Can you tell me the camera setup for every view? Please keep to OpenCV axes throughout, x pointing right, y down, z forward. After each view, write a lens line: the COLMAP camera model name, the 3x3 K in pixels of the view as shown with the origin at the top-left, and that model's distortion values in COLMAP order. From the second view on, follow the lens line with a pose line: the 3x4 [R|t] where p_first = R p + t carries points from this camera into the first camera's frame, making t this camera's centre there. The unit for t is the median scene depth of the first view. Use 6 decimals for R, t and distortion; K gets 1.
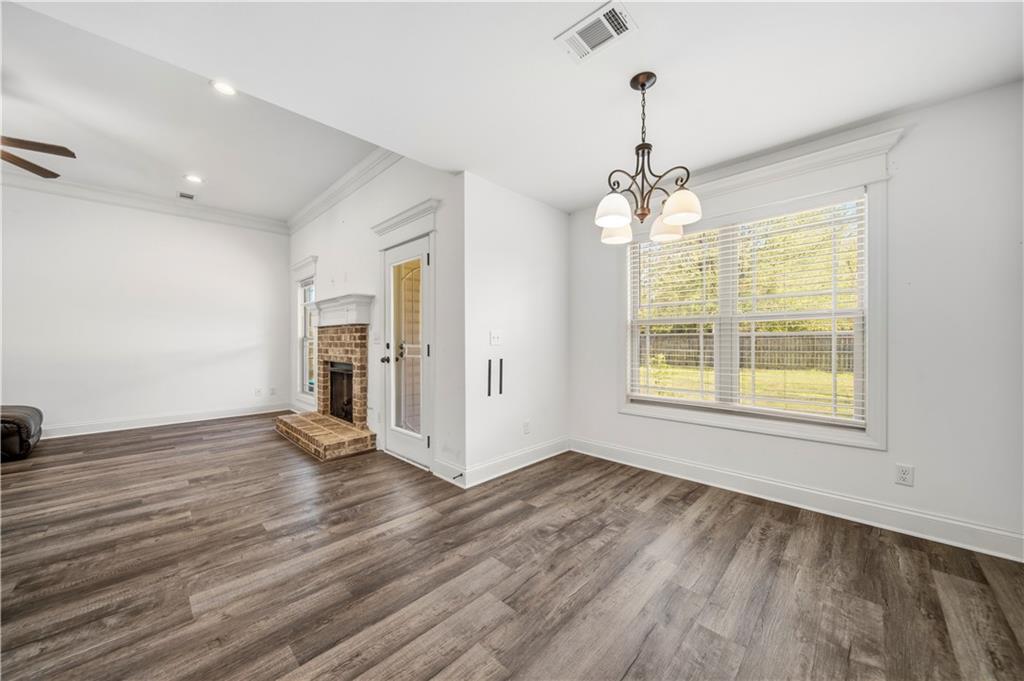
lens RADIAL K [[368.9, 0, 519.0], [0, 368.9, 335.8], [0, 0, 1]] dist [-0.001564, -0.000271]
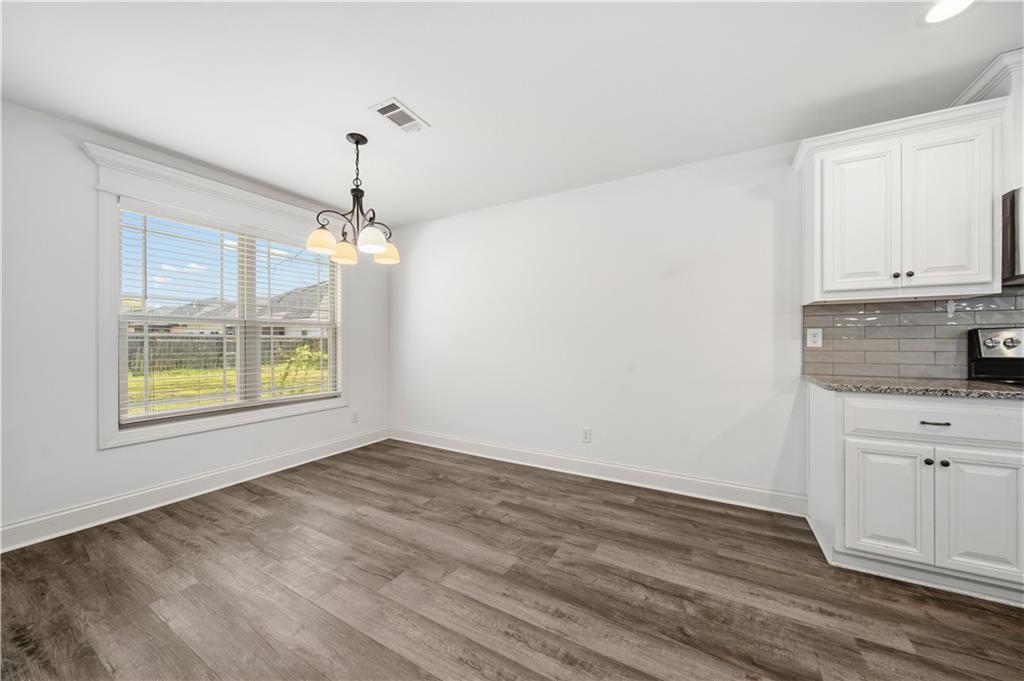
lens RADIAL K [[368.9, 0, 516.5], [0, 368.9, 343.5], [0, 0, 1]] dist [-0.001564, -0.000271]
pose [[-0.261722, -0.002920, 0.965139, -0.763571], [-0.010073, 0.999949, 0.000294, 0.010273], [-0.965091, -0.009645, -0.261738, 0.600617]]
